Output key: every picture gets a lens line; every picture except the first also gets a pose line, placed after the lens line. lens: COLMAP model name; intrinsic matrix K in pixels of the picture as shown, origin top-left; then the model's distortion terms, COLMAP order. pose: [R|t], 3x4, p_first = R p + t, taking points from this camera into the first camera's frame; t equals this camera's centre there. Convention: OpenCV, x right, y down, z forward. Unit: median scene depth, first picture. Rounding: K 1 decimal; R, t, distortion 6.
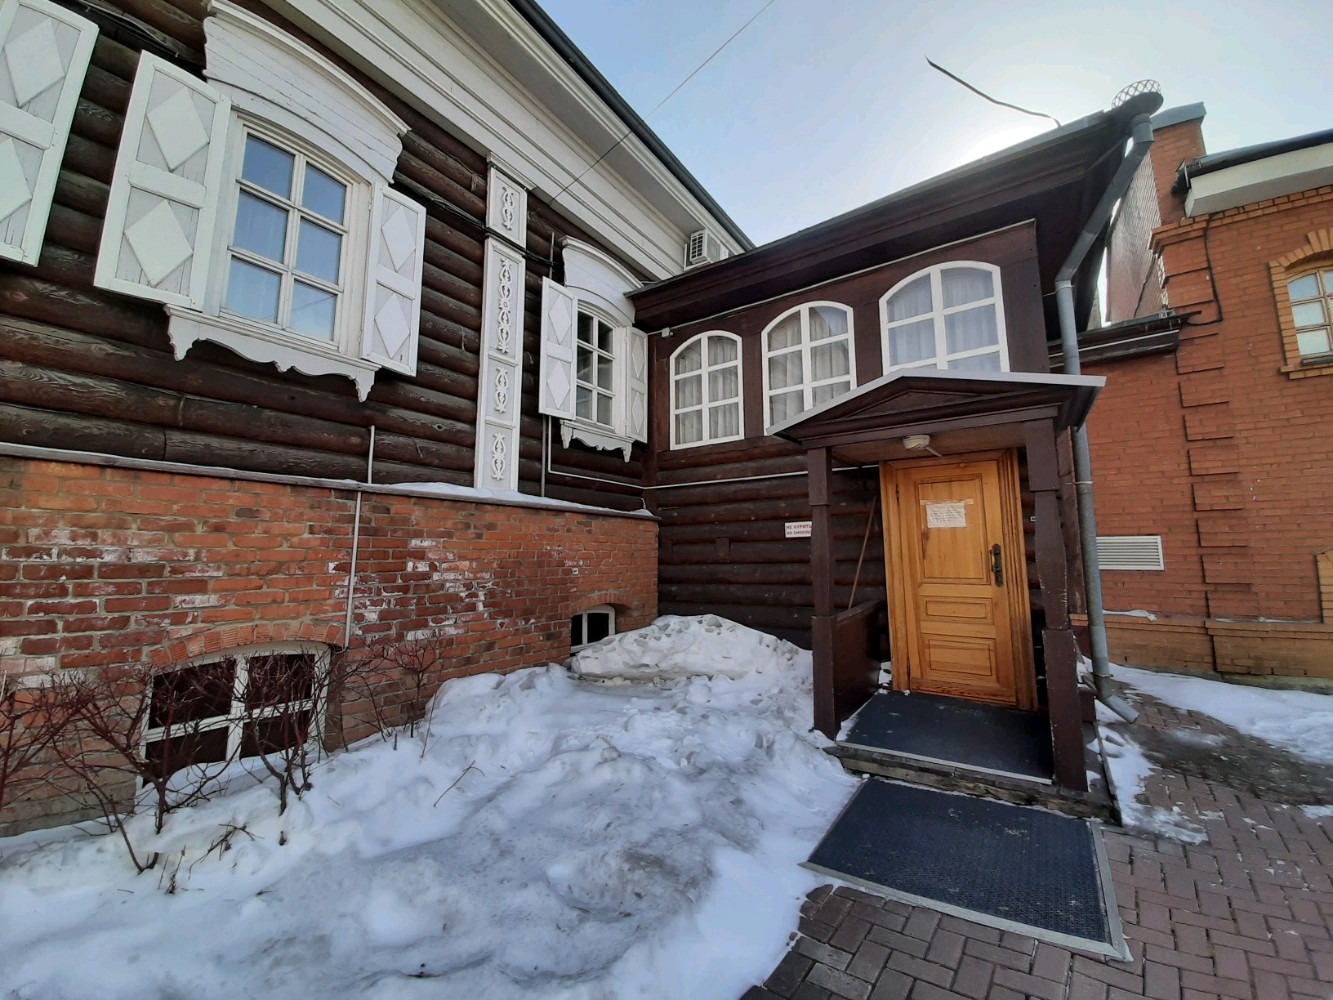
lens RADIAL K [[519.3, 0, 669.6], [0, 519.3, 492.1], [0, 0, 1]] dist [-0.000644, -0.007340]
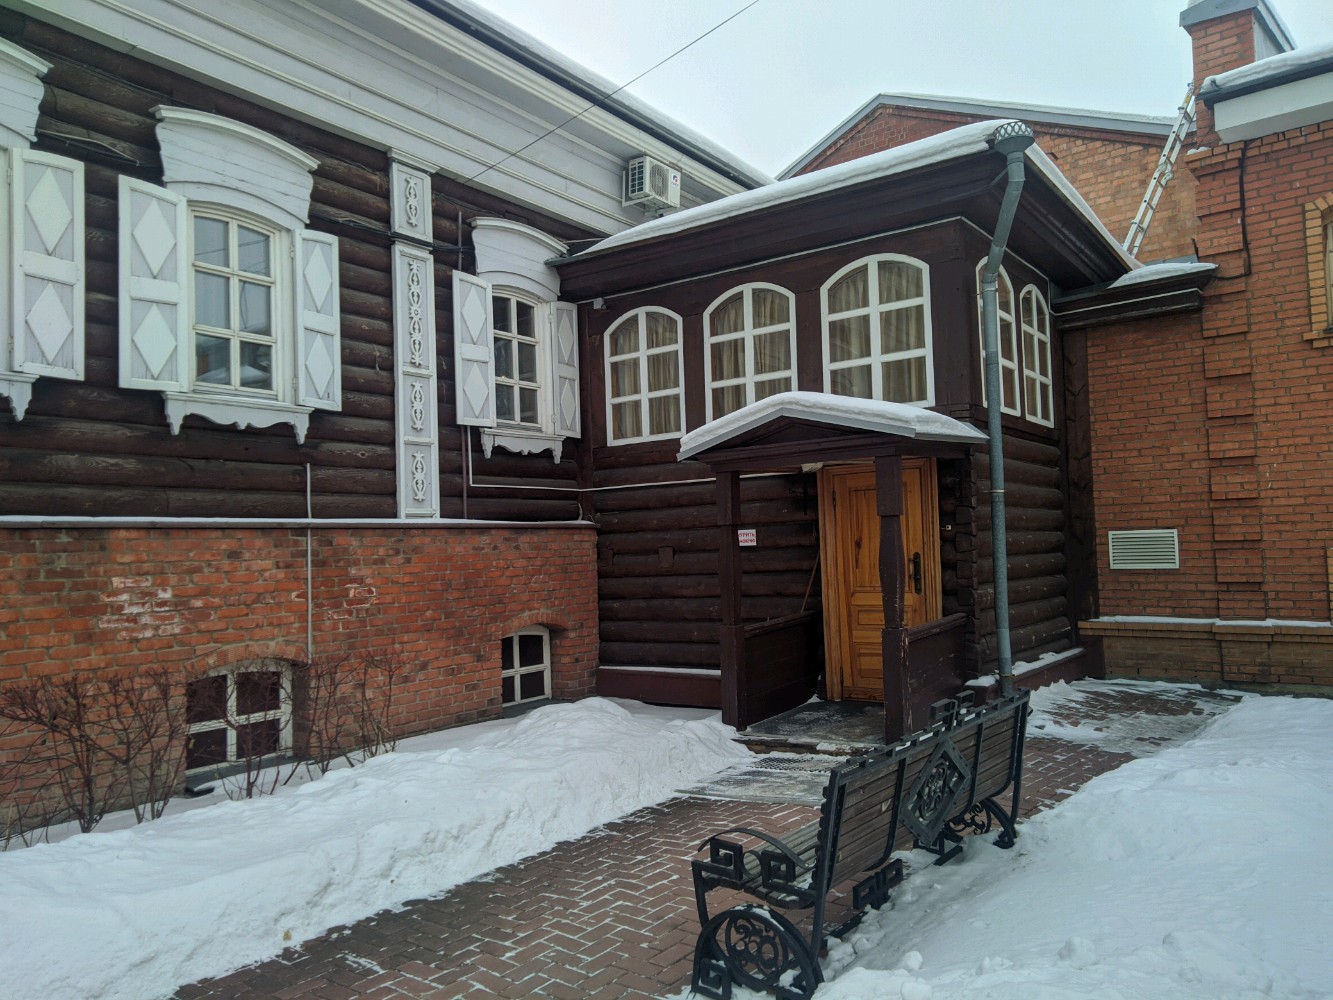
lens RADIAL K [[989.5, 0, 666.5], [0, 989.5, 500.0], [0, 0, 1]] dist [0.009432, -0.000590]
pose [[0.999464, -0.031473, -0.008995, 0.127437], [0.032065, 0.996609, 0.075774, -0.129449], [0.006580, -0.076022, 0.997084, -0.729785]]
